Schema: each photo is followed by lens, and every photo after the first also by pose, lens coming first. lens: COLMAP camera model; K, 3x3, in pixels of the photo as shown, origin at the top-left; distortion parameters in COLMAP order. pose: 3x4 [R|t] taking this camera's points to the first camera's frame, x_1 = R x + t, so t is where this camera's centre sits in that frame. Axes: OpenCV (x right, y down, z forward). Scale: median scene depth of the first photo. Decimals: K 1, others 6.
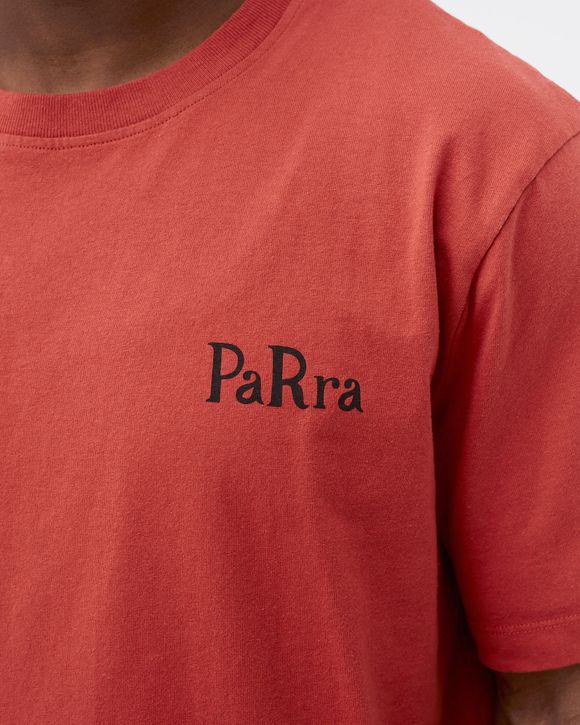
lens RADIAL K [[1202.7, 0, 290.6], [0, 1202.7, 362.3], [0, 0, 1]] dist [-0.040323, 0.000000]
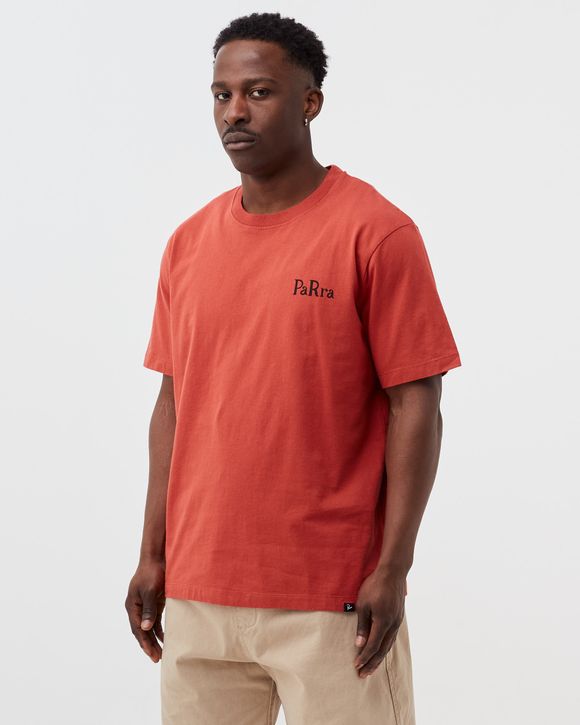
lens RADIAL K [[1202.7, 0, 289.8], [0, 1202.7, 362.4], [0, 0, 1]] dist [-0.040323, 0.000000]
pose [[0.962047, 0.037453, -0.270302, 0.933172], [-0.078115, 0.986883, -0.141282, 0.764747], [0.261464, 0.157034, 0.952353, -2.507200]]
